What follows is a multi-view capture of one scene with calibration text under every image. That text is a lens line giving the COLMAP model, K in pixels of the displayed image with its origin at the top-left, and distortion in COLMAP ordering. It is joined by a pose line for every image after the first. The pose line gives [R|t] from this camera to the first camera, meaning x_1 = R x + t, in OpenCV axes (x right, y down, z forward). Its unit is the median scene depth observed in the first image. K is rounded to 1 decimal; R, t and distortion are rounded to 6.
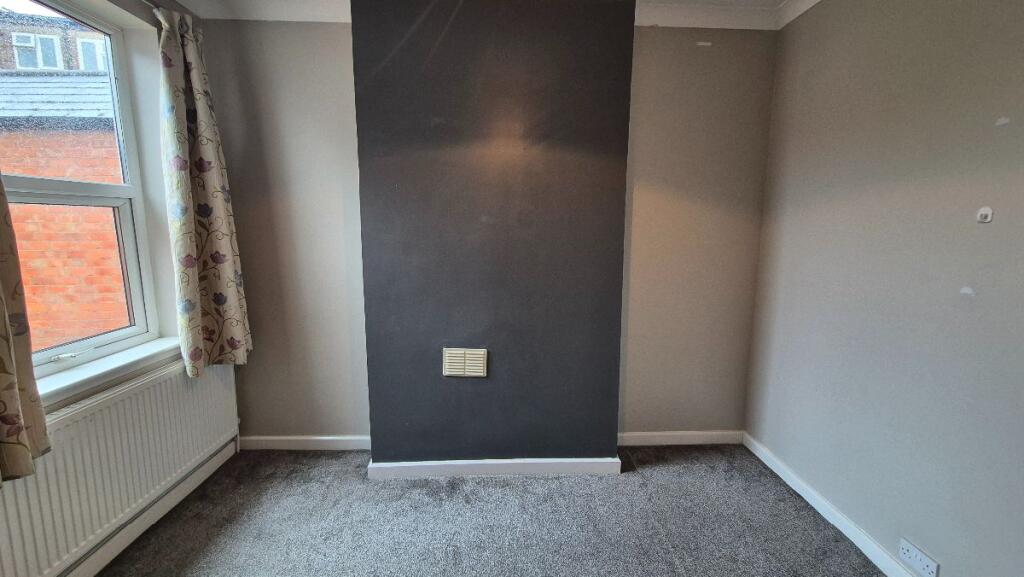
lens RADIAL K [[427.6, 0, 512.0], [0, 427.6, 288.5], [0, 0, 1]] dist [0.000268, 0.000096]
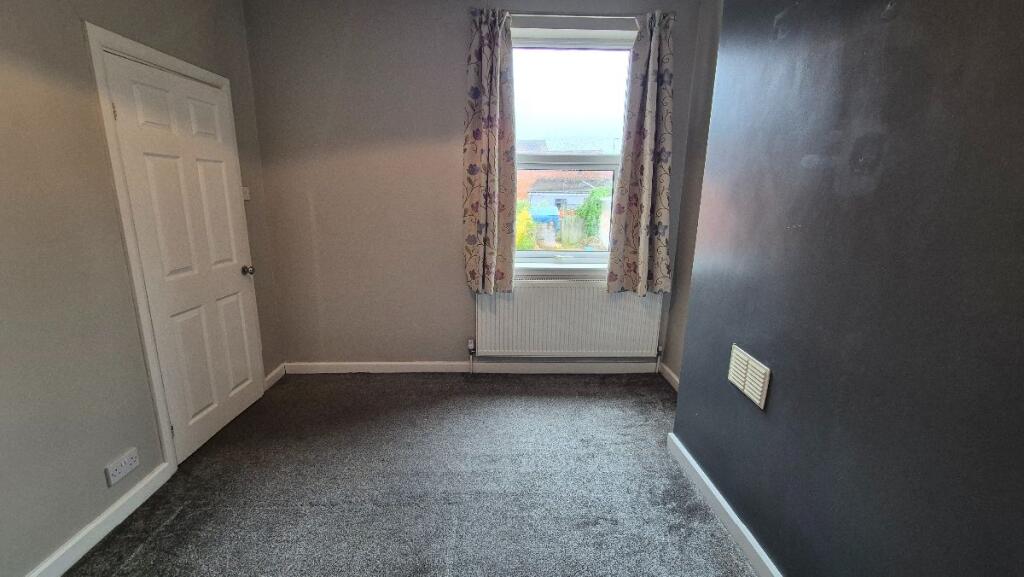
lens RADIAL K [[427.6, 0, 512.0], [0, 427.6, 288.5], [0, 0, 1]] dist [0.000268, 0.000096]
pose [[-0.019414, 0.218271, -0.975695, 0.549424], [-0.157208, 0.963074, 0.218575, -0.054227], [0.987375, 0.157630, 0.015617, 0.589436]]
